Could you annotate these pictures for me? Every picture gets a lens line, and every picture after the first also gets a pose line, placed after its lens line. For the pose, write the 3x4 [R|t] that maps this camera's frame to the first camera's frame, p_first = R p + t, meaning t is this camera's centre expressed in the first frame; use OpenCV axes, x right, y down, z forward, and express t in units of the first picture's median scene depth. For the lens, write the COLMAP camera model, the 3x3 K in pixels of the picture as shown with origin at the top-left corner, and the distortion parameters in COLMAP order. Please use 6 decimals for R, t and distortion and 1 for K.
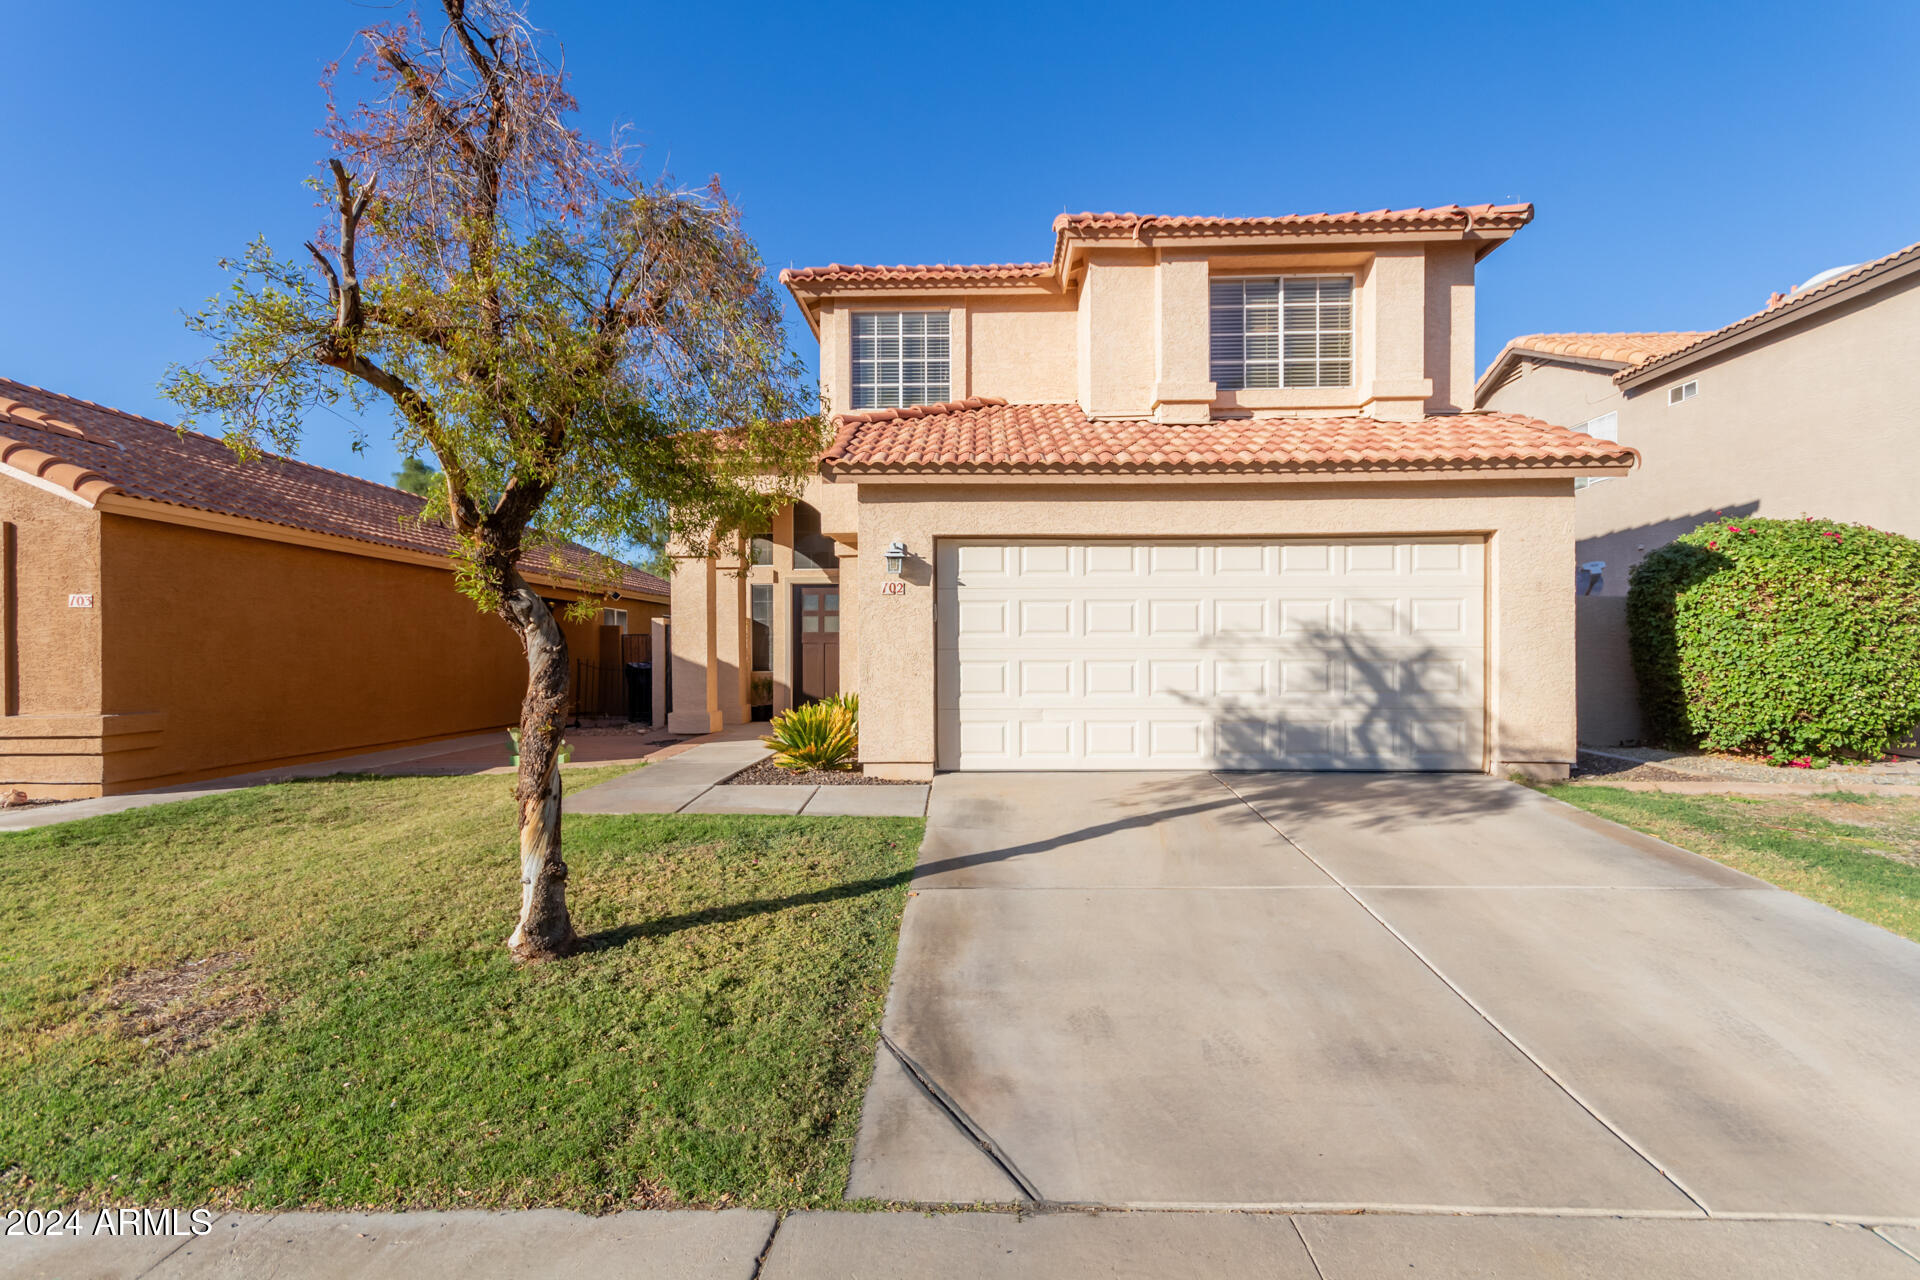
lens RADIAL K [[909.2, 0, 958.9], [0, 909.2, 647.2], [0, 0, 1]] dist [0.007279, -0.000778]
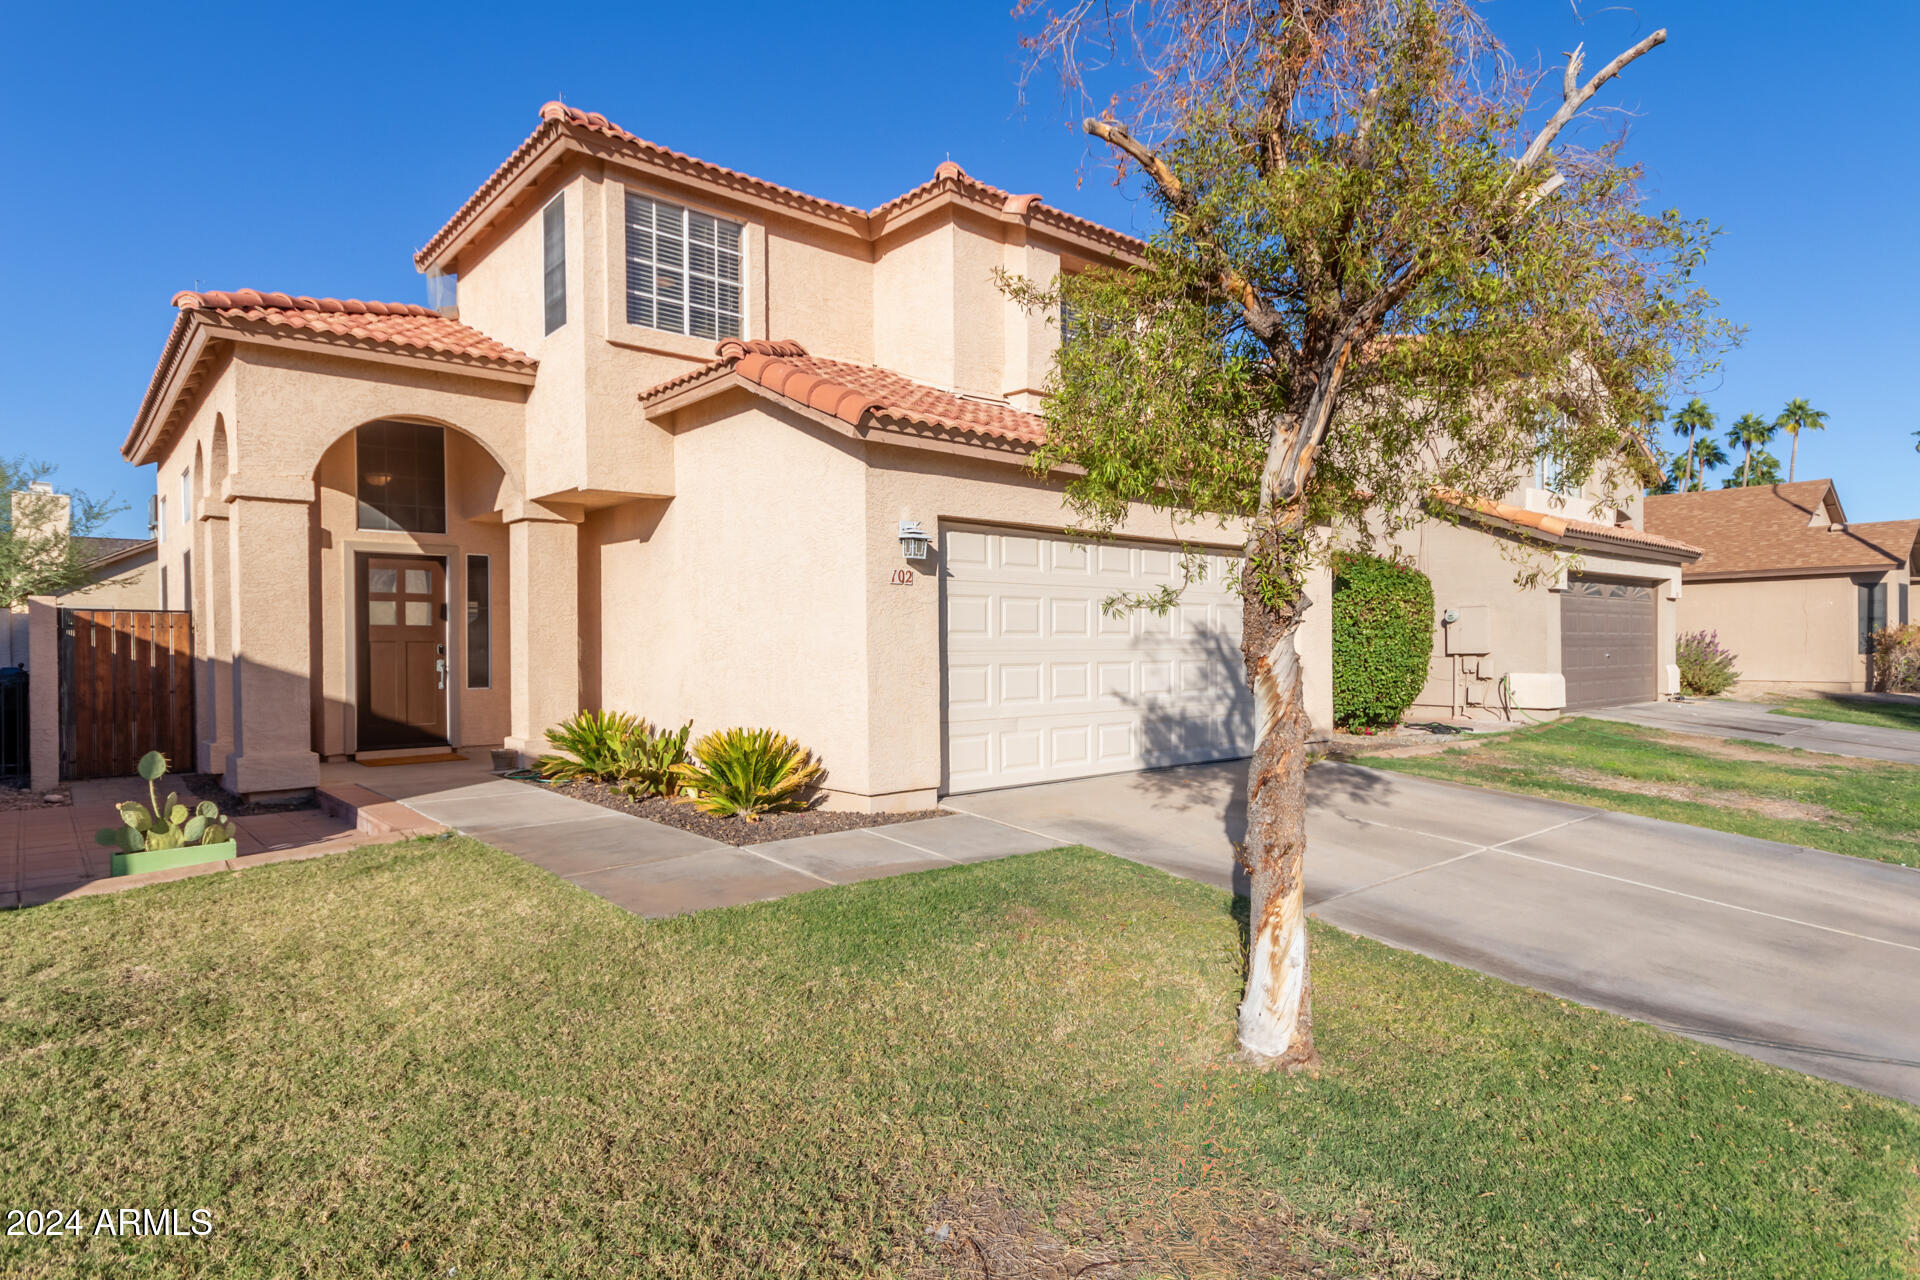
lens RADIAL K [[1037.7, 0, 953.2], [0, 1037.7, 640.9], [0, 0, 1]] dist [0.005187, 0.000805]
pose [[0.750668, 0.000968, 0.660678, -0.640121], [0.000356, 0.999998, -0.001870, -0.005592], [-0.660679, 0.001638, 0.750667, 0.271673]]
